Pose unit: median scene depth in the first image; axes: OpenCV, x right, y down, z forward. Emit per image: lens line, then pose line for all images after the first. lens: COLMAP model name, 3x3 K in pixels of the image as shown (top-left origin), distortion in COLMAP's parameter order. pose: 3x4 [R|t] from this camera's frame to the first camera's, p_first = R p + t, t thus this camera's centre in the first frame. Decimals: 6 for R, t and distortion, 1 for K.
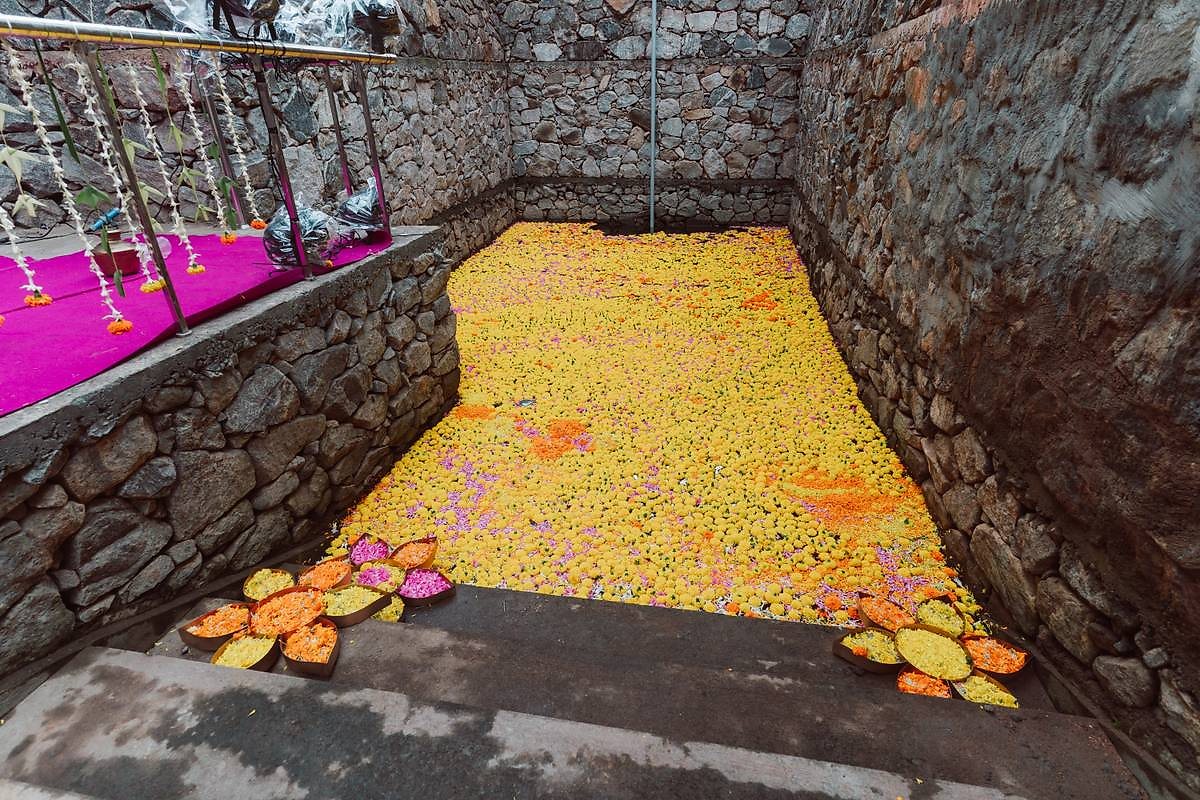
lens RADIAL K [[590.1, 0, 600.0], [0, 590.1, 400.0], [0, 0, 1]] dist [-0.014832, -0.000100]
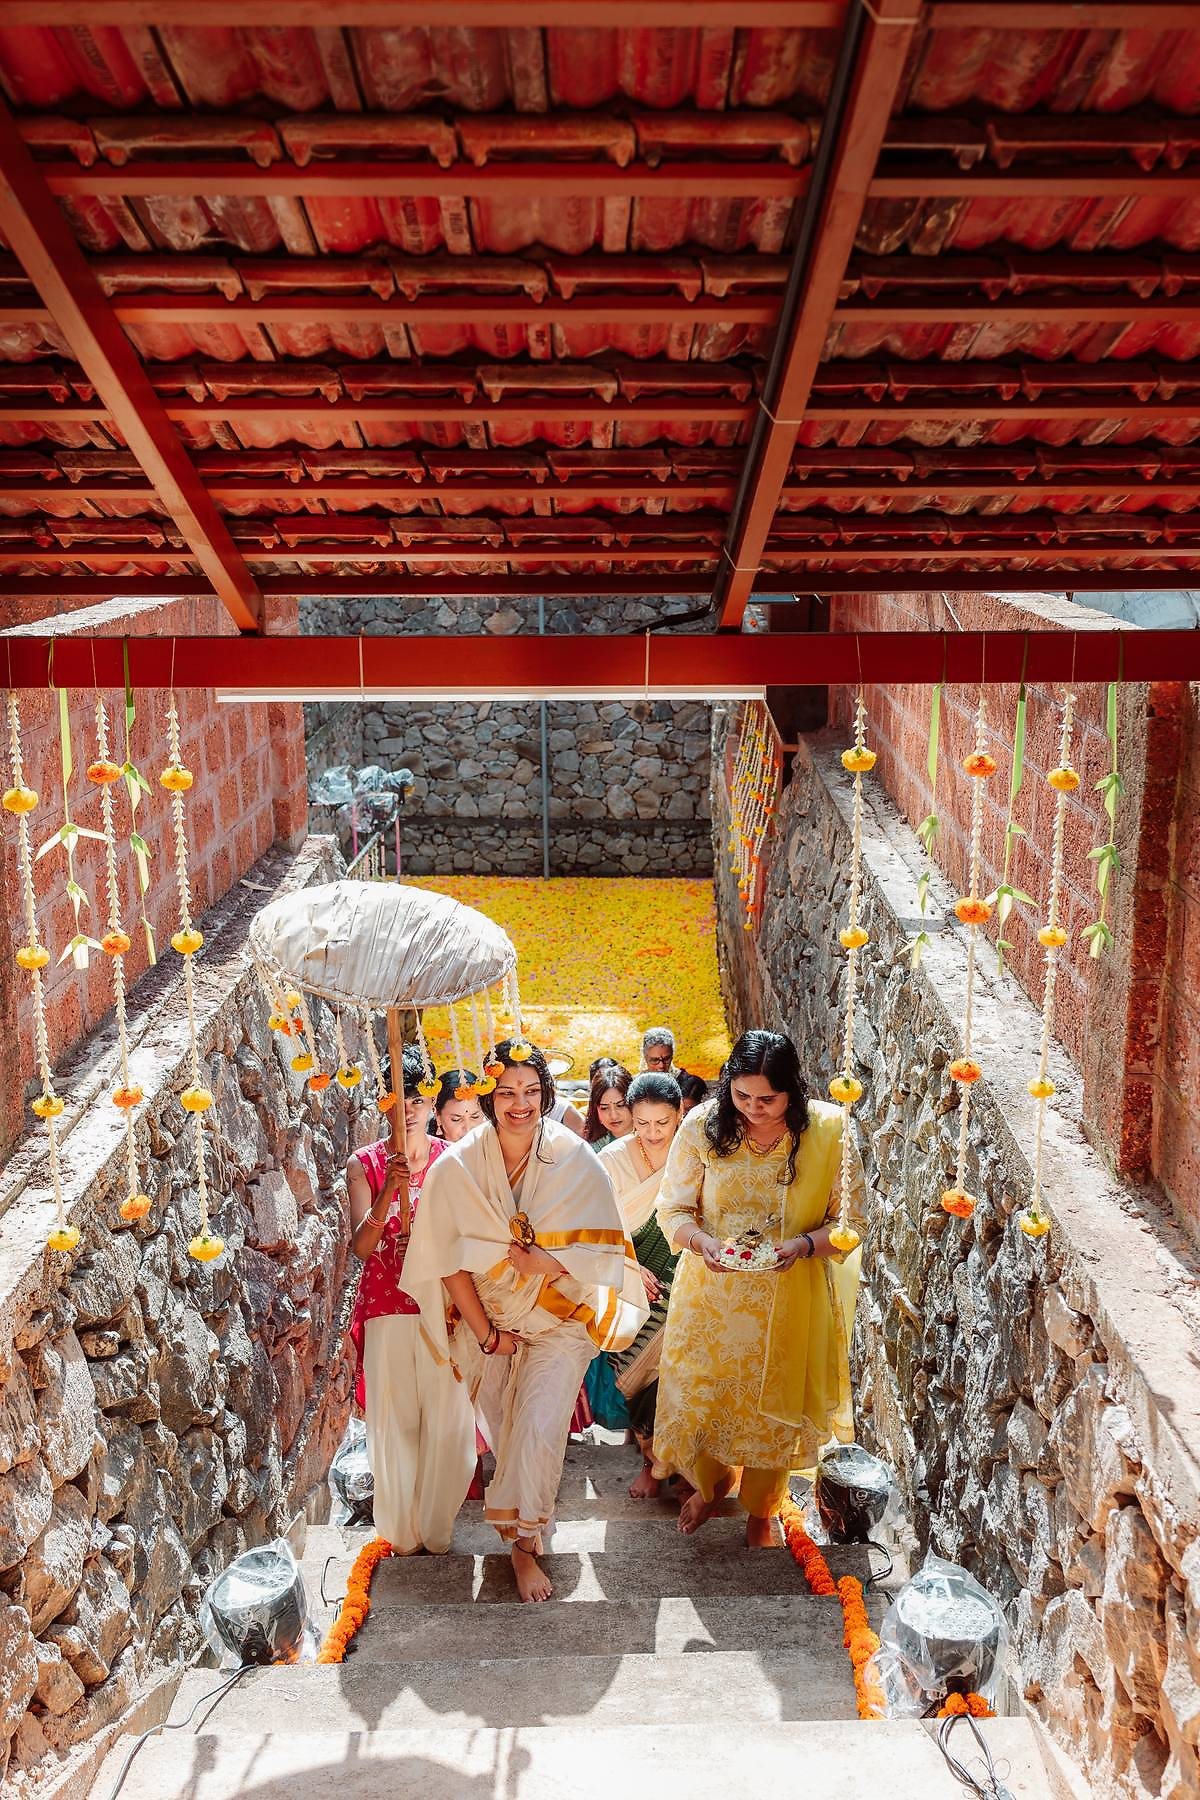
lens RADIAL K [[1722.3, 0, 600.0], [0, 1722.3, 900.0], [0, 0, 1]] dist [-0.005201, -0.007095]
pose [[0.989109, -0.017260, 0.146170, -0.184444], [0.050881, 0.971970, -0.229531, 0.276232], [-0.138111, 0.234469, 0.962263, -1.259034]]
